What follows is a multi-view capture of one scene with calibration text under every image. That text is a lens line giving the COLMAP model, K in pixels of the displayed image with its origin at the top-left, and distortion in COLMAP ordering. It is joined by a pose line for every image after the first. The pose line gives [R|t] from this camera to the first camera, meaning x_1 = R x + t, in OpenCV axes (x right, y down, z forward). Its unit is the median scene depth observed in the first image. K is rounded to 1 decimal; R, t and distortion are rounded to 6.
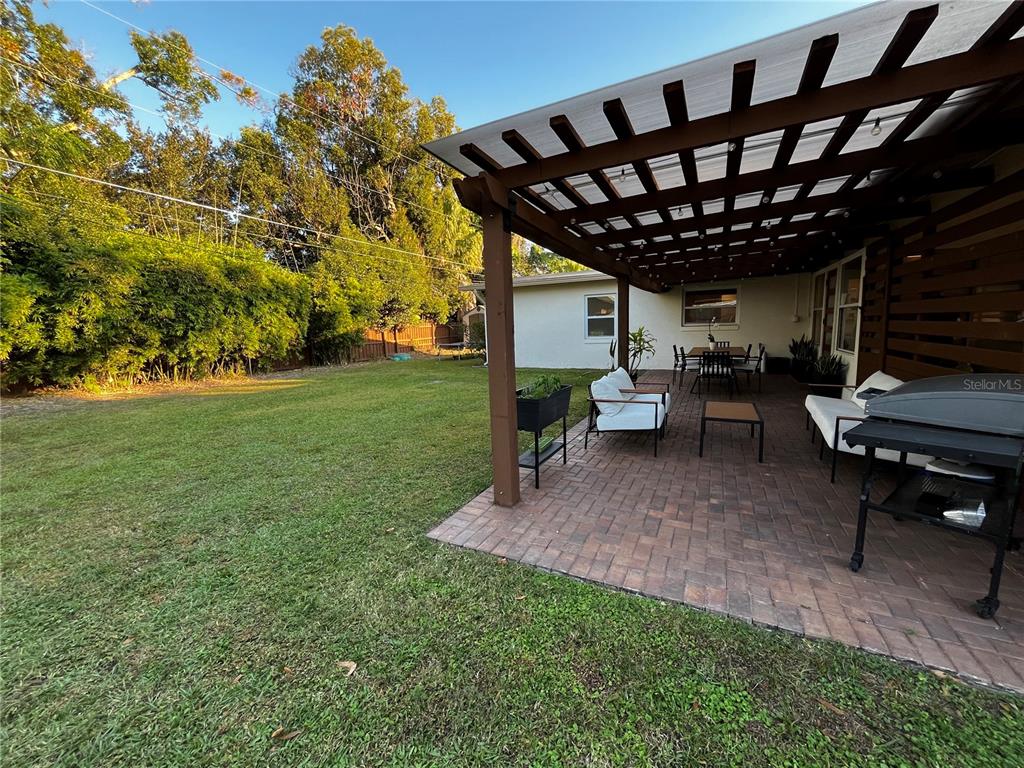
lens RADIAL K [[415.8, 0, 510.3], [0, 415.8, 388.9], [0, 0, 1]] dist [-0.003625, 0.000137]
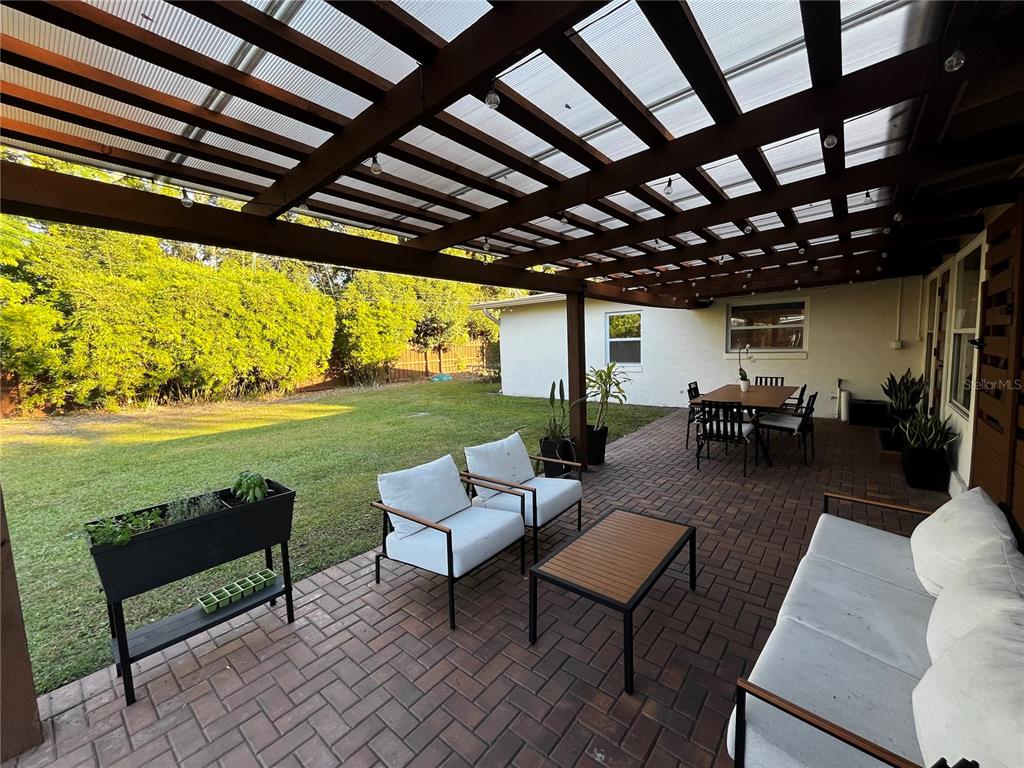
lens RADIAL K [[415.8, 0, 511.8], [0, 415.8, 388.9], [0, 0, 1]] dist [-0.003625, 0.000137]
pose [[0.974576, 0.024394, -0.222725, 0.173459], [-0.031745, 0.999061, -0.029483, -0.043453], [0.221796, 0.035804, 0.974435, 0.155358]]
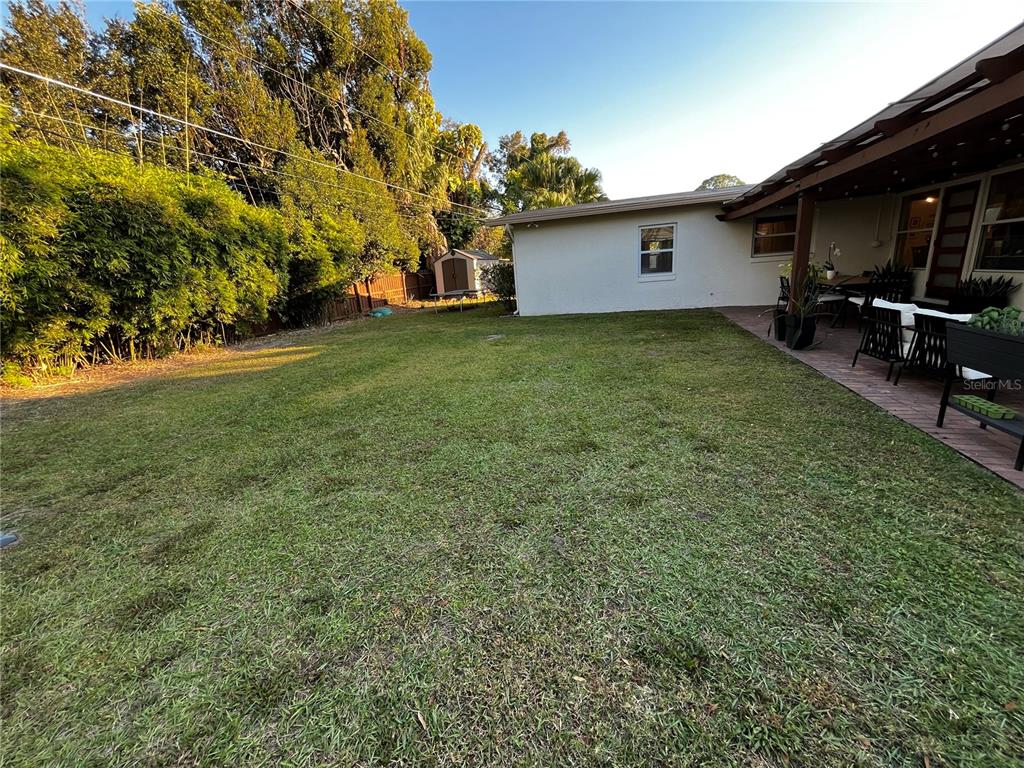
lens RADIAL K [[415.8, 0, 508.4], [0, 415.8, 388.6], [0, 0, 1]] dist [-0.003625, 0.000137]
pose [[0.981100, -0.092160, 0.170144, -0.258601], [0.071353, 0.989638, 0.124603, -0.013623], [-0.179864, -0.110107, 0.977510, 0.141197]]
